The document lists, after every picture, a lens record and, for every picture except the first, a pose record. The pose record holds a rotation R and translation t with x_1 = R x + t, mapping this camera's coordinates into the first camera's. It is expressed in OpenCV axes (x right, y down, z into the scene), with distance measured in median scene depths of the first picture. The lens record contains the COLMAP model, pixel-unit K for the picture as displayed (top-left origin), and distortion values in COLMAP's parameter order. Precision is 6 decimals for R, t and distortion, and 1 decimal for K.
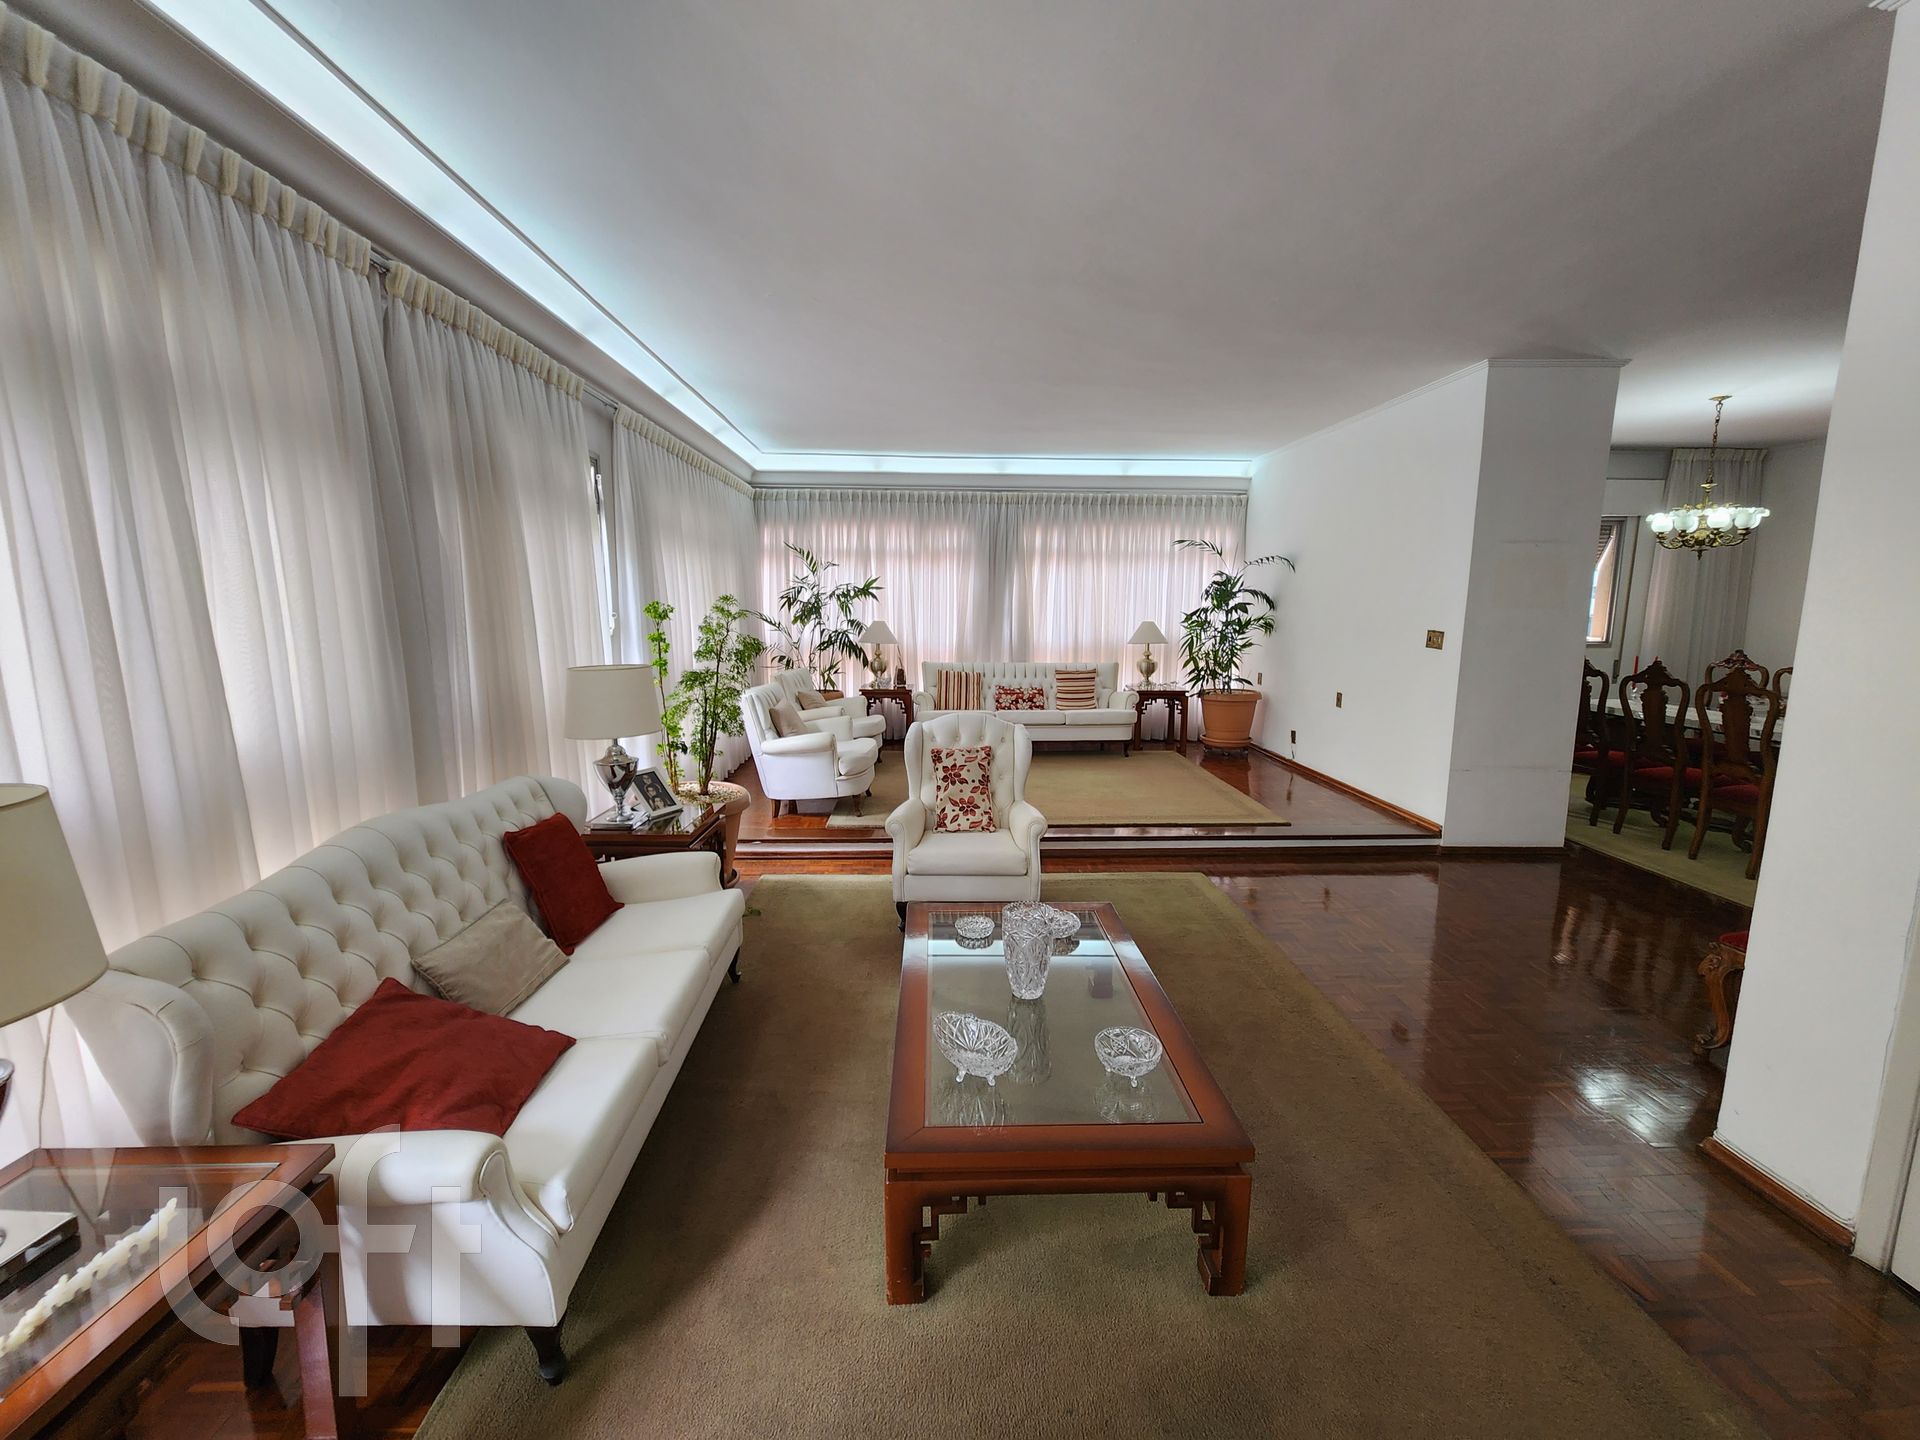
lens RADIAL K [[788.3, 0, 959.5], [0, 788.3, 721.3], [0, 0, 1]] dist [0.006096, -0.001025]
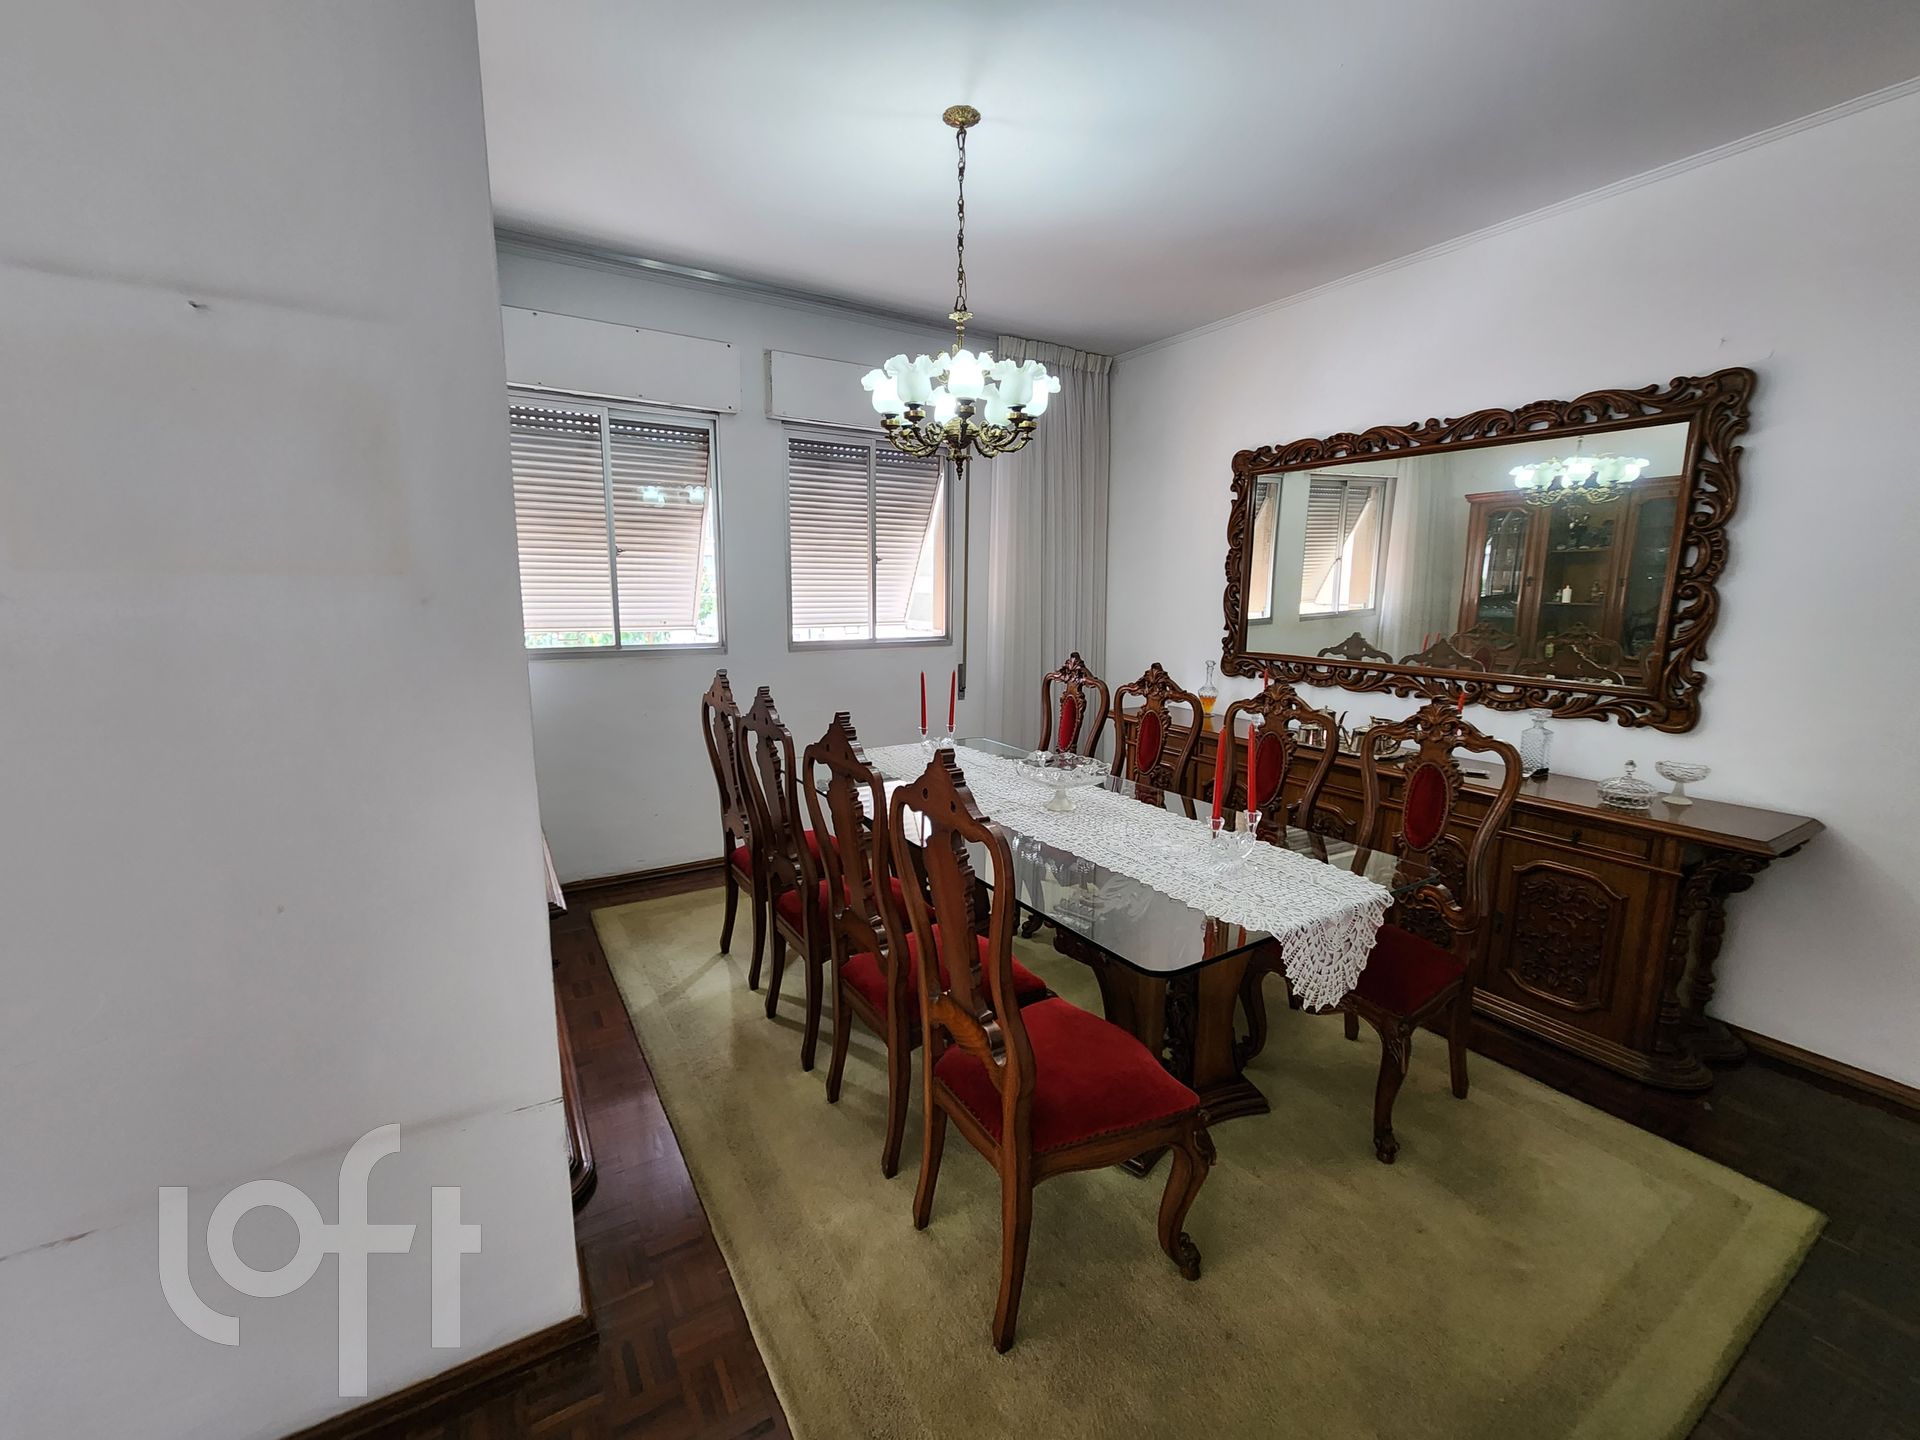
lens RADIAL K [[788.3, 0, 964.9], [0, 788.3, 722.5], [0, 0, 1]] dist [0.006096, -0.001025]
pose [[0.867244, -0.083454, 0.490840, 0.752030], [0.070017, 0.996498, 0.045719, -0.086843], [-0.492936, -0.005282, 0.870049, 0.636763]]
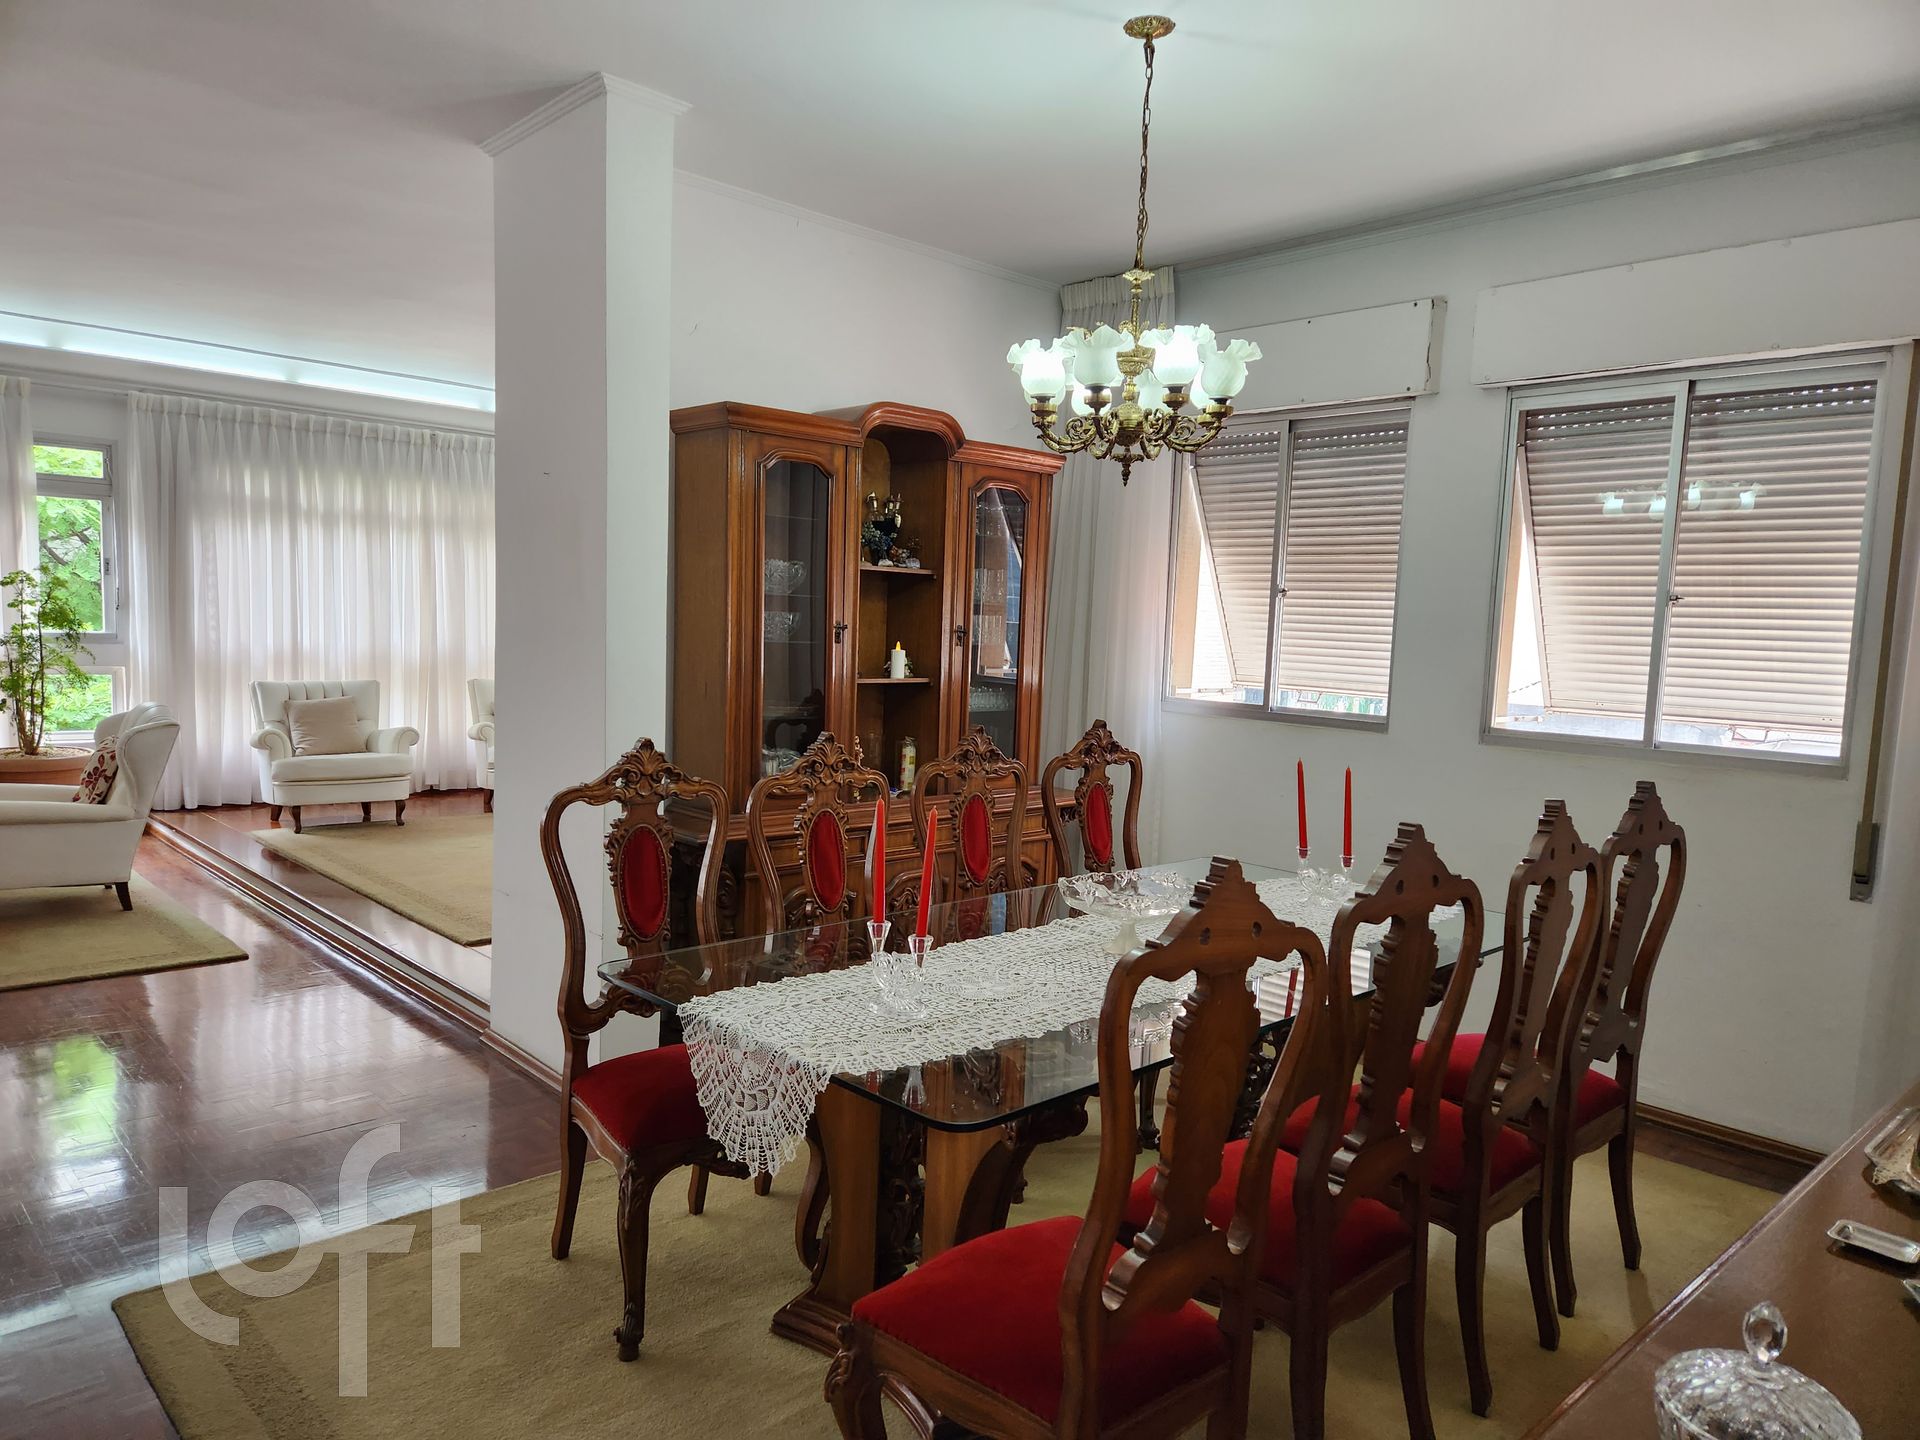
lens RADIAL K [[1285.8, 0, 955.1], [0, 1285.8, 723.0], [0, 0, 1]] dist [0.075972, -0.065592]
pose [[0.654235, 0.085140, -0.751483, 1.440100], [-0.153956, 0.987830, -0.022115, -0.075699], [0.740455, 0.130164, 0.659381, 0.618878]]
